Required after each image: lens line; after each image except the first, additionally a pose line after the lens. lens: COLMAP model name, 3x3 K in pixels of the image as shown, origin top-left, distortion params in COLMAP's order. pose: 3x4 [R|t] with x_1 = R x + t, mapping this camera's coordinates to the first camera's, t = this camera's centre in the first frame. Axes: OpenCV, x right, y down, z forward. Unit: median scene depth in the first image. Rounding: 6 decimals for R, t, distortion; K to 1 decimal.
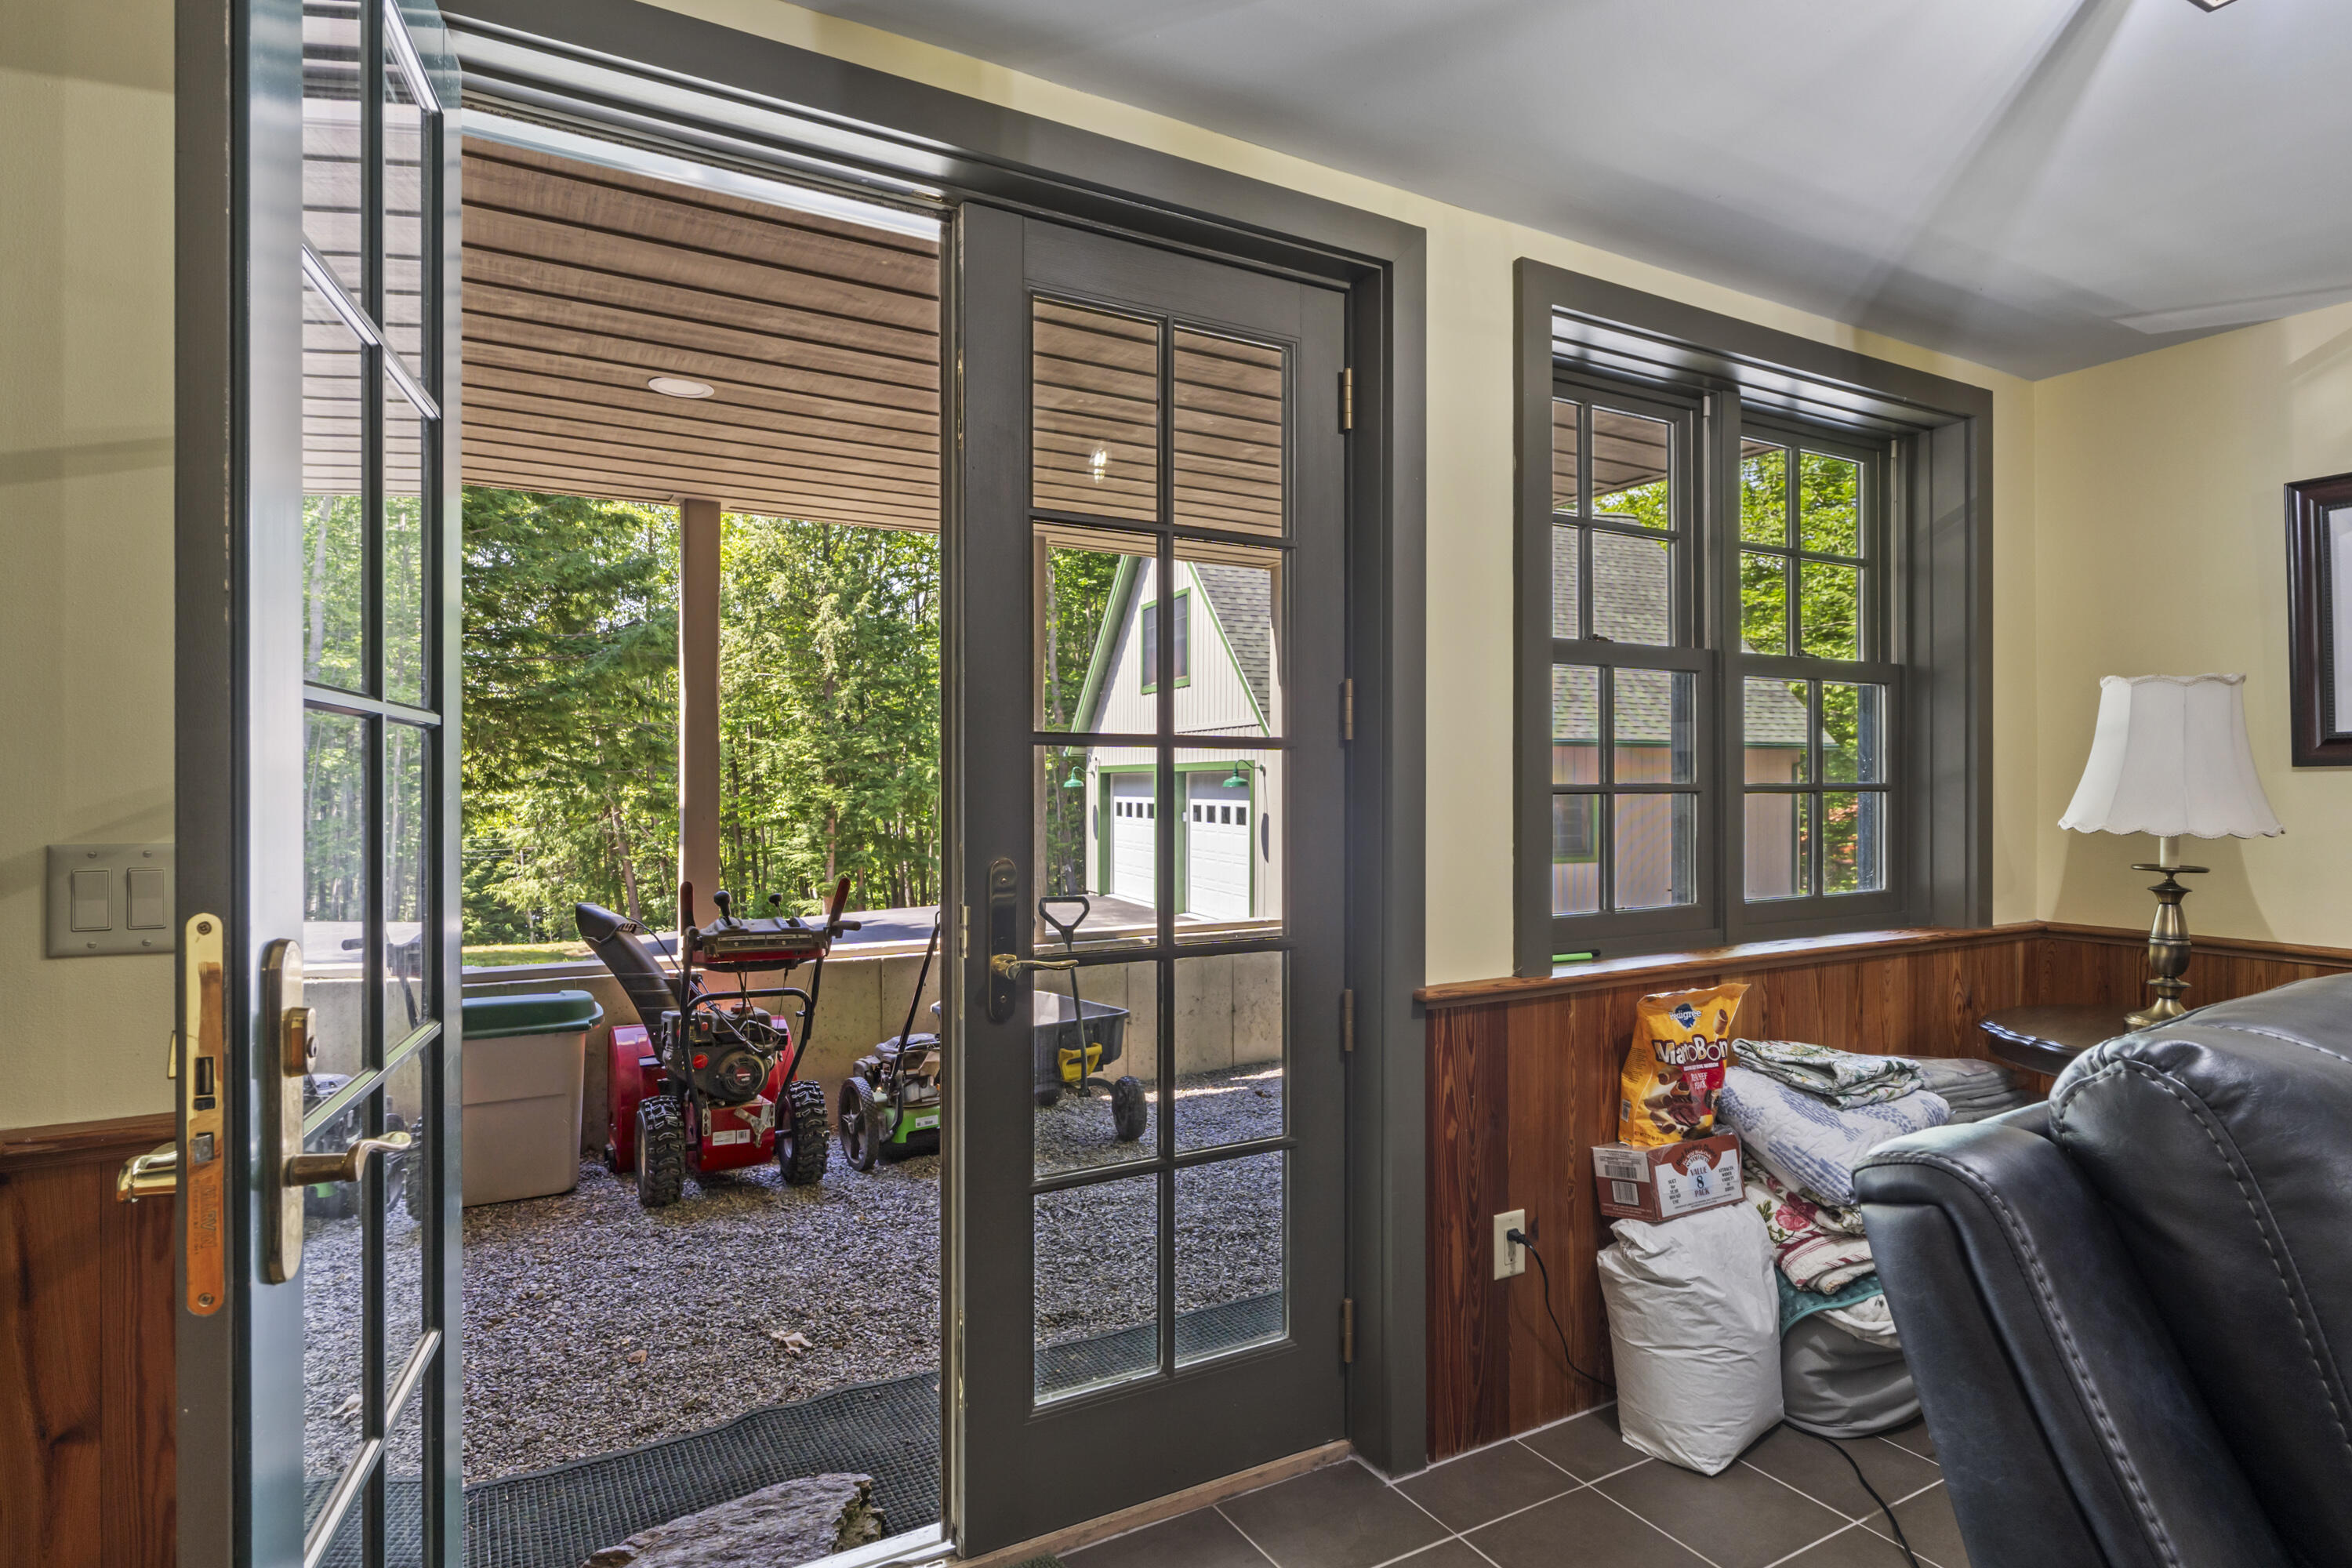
lens RADIAL K [[1232.3, 0, 1173.7], [0, 1232.3, 787.5], [0, 0, 1]] dist [0.004264, 0.000064]
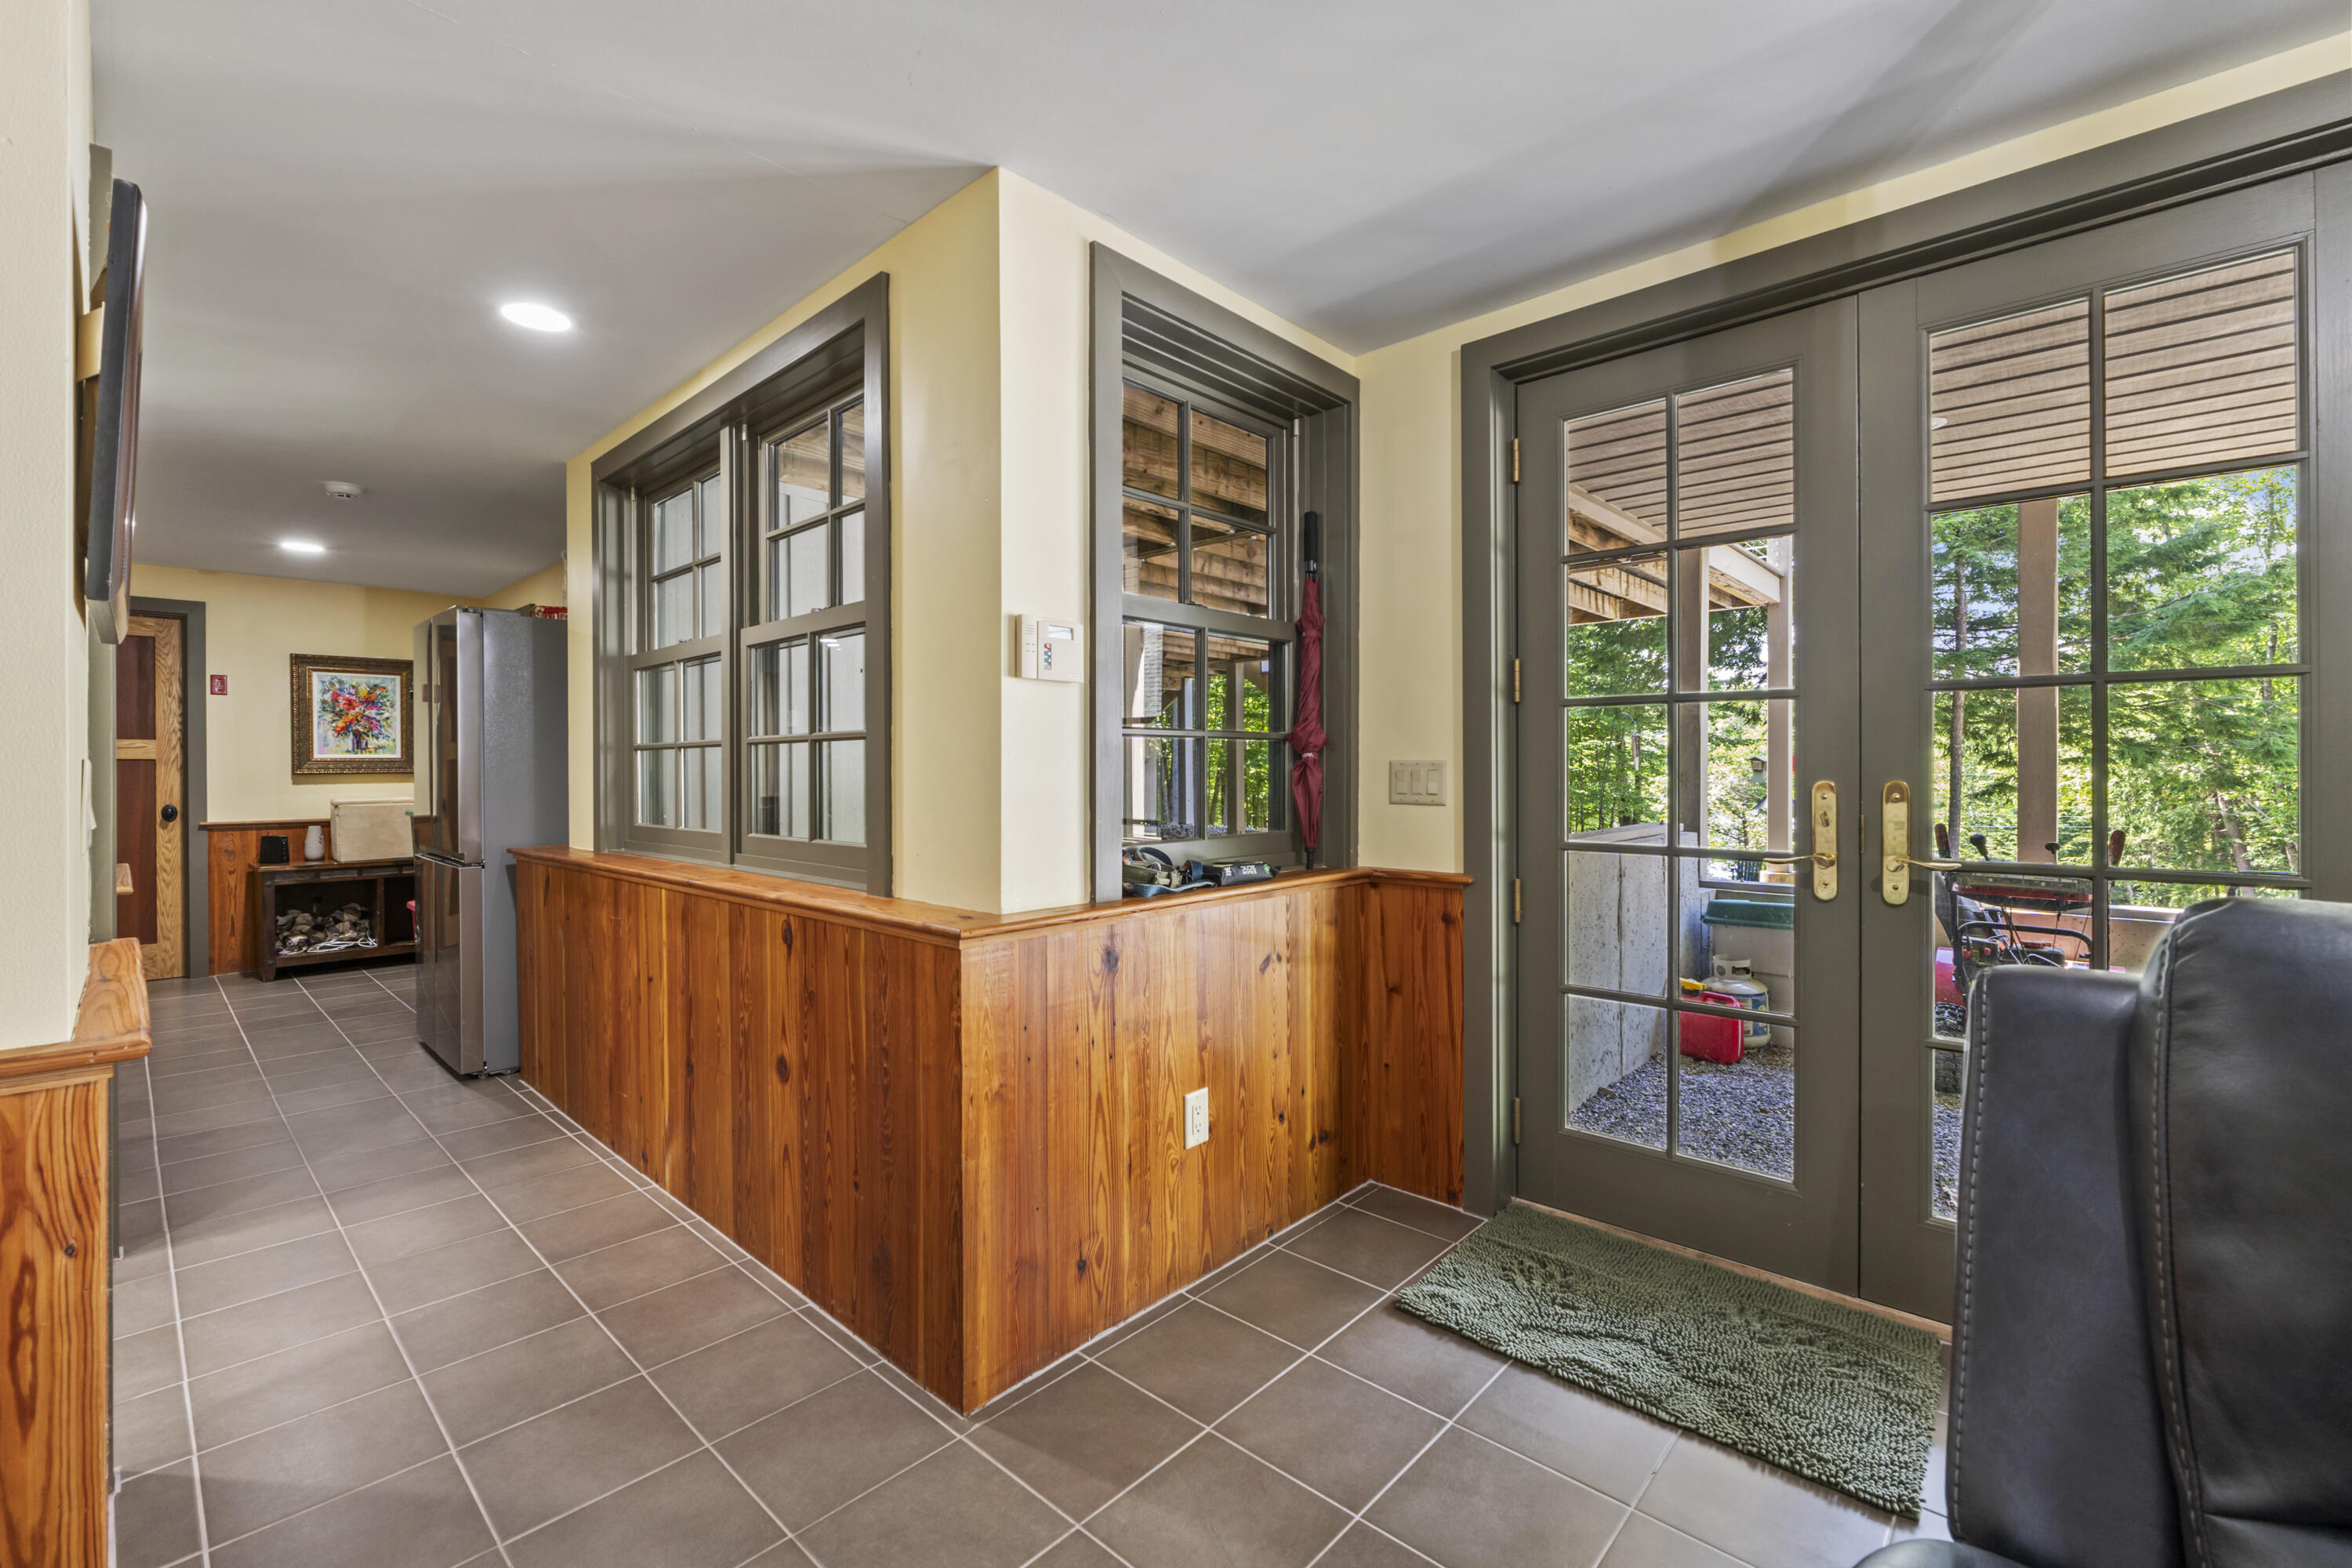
lens RADIAL K [[1001.6, 0, 1181.7], [0, 1001.6, 776.8], [0, 0, 1]] dist [-0.004831, -0.001181]
pose [[0.306785, 0.006986, -0.951753, 0.369755], [0.000034, 0.999973, 0.007351, 0.026341], [0.951779, -0.002288, 0.306777, -0.021896]]
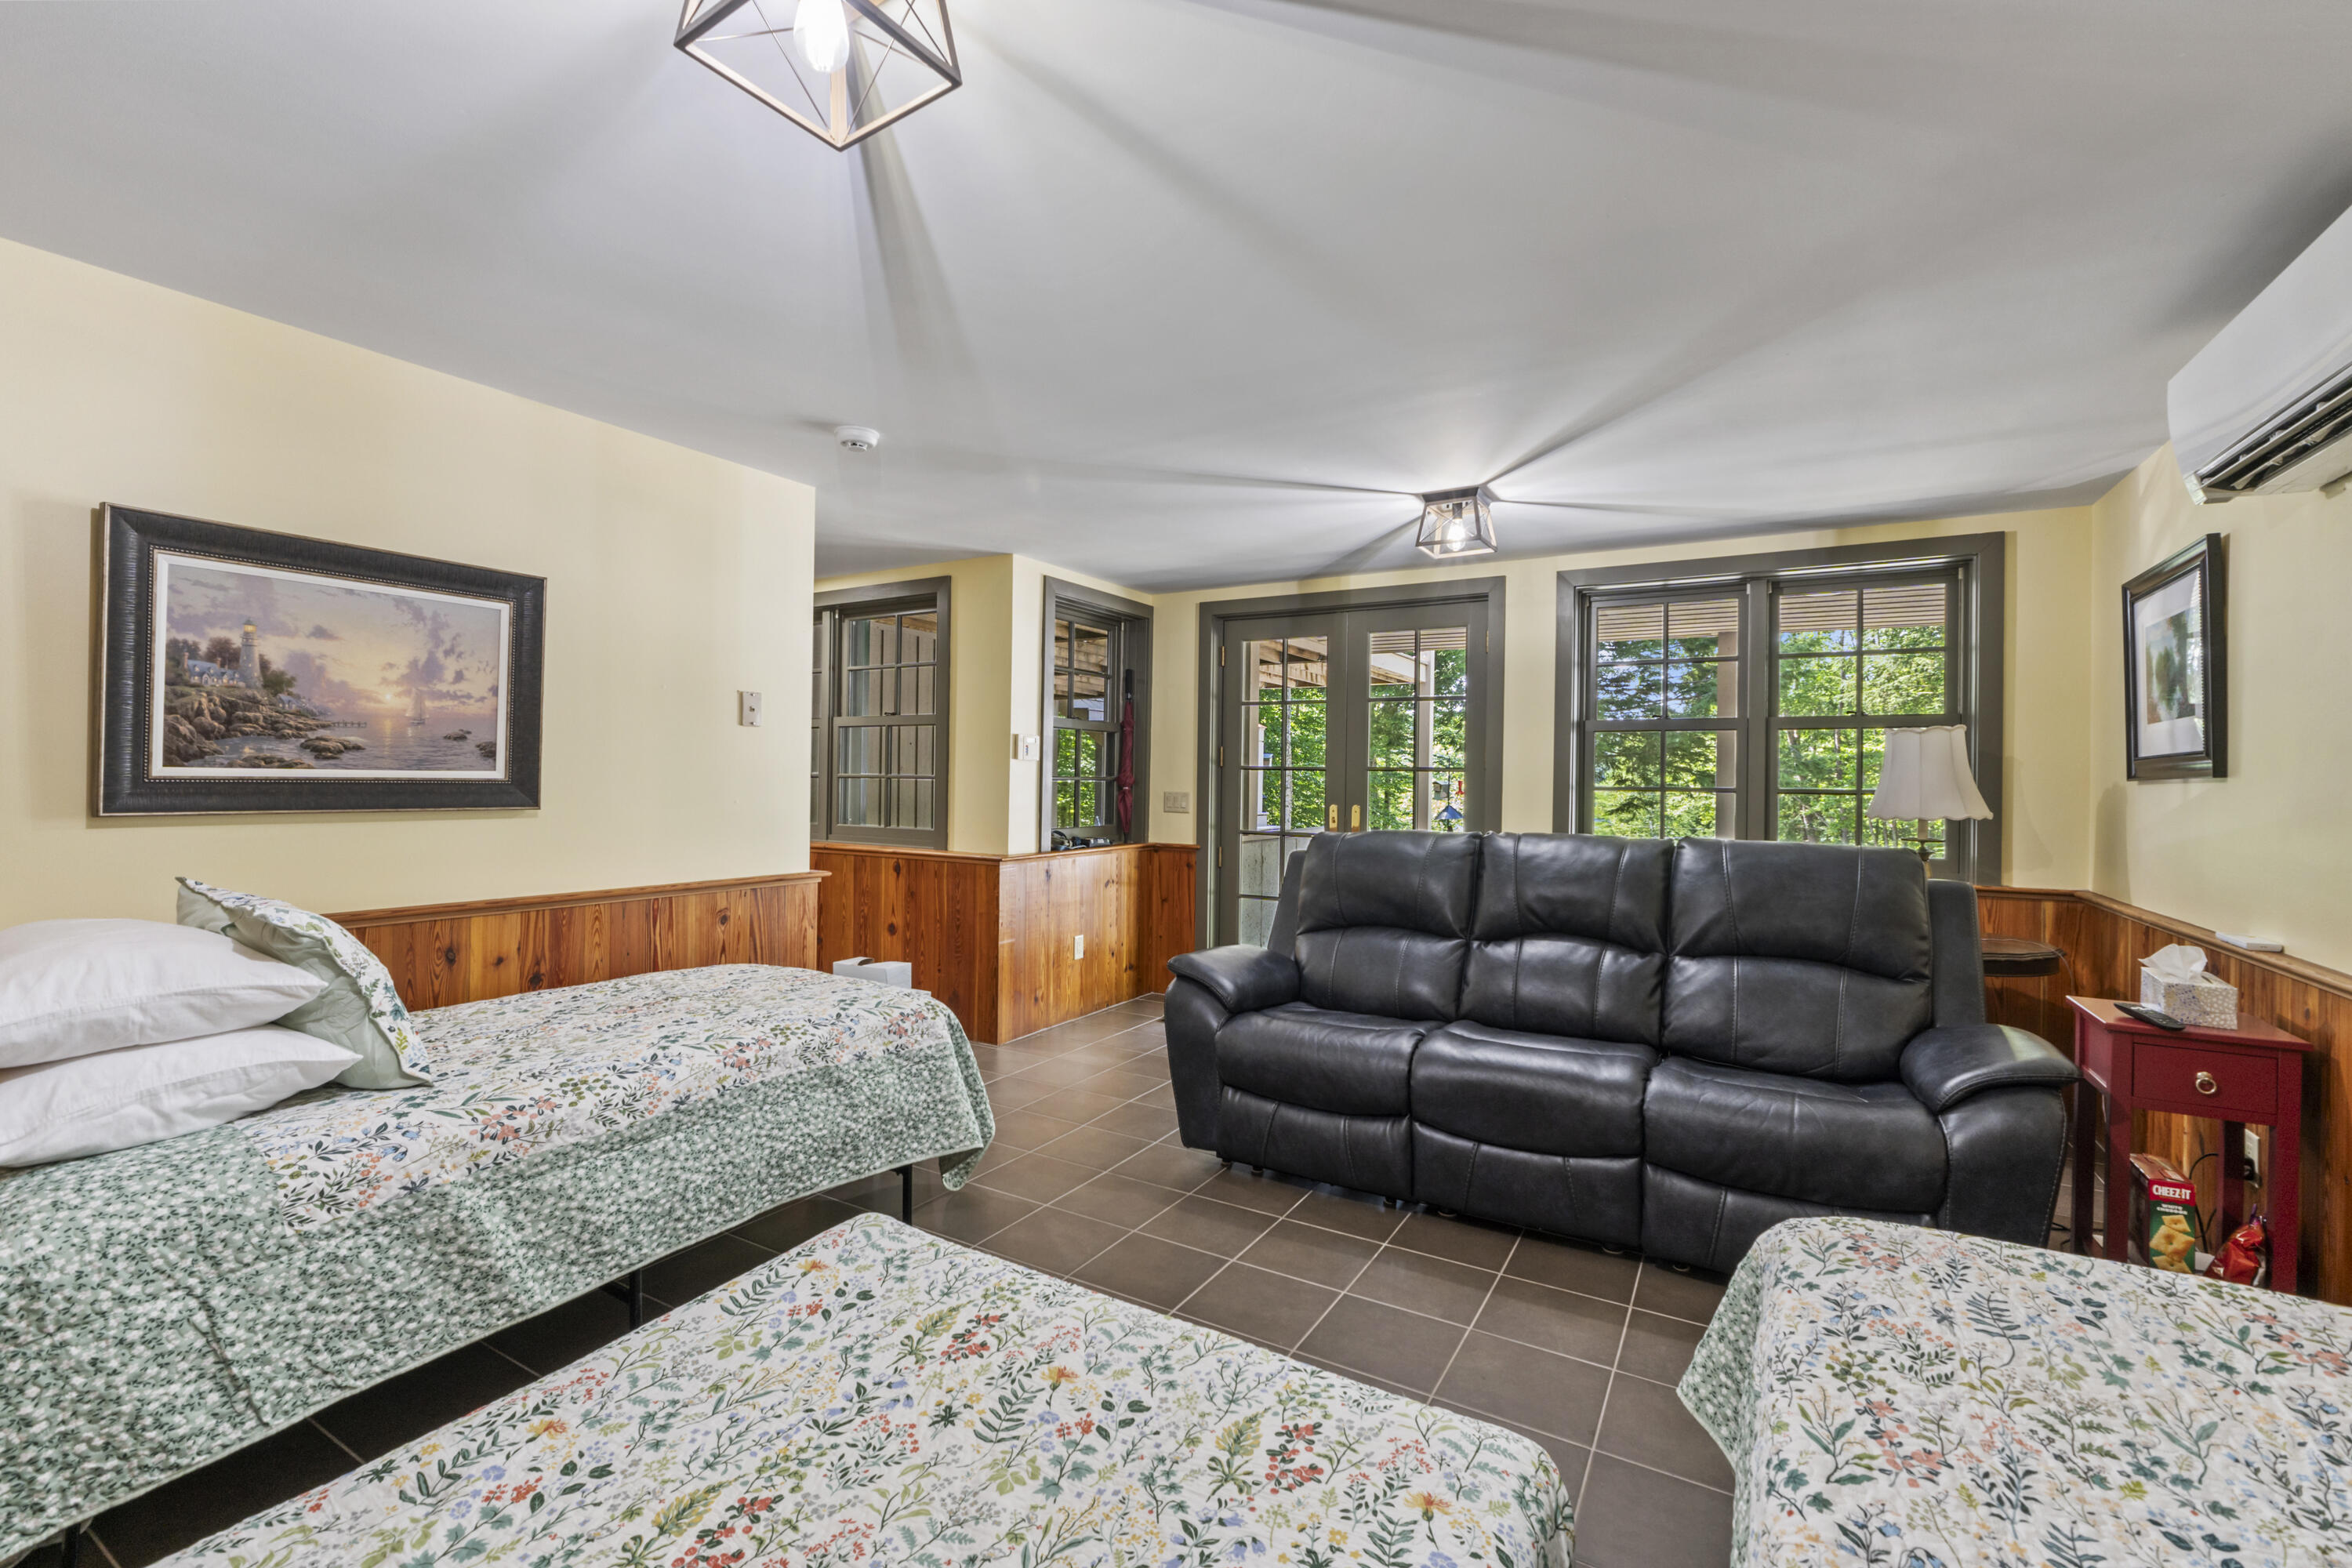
lens RADIAL K [[1001.6, 0, 1179.7], [0, 1001.6, 781.0], [0, 0, 1]] dist [-0.004831, -0.001181]
pose [[0.498033, 0.008714, -0.867114, 1.148187], [-0.017164, 0.999853, 0.000189, 0.000232], [0.866988, 0.014789, 0.498109, -0.443596]]
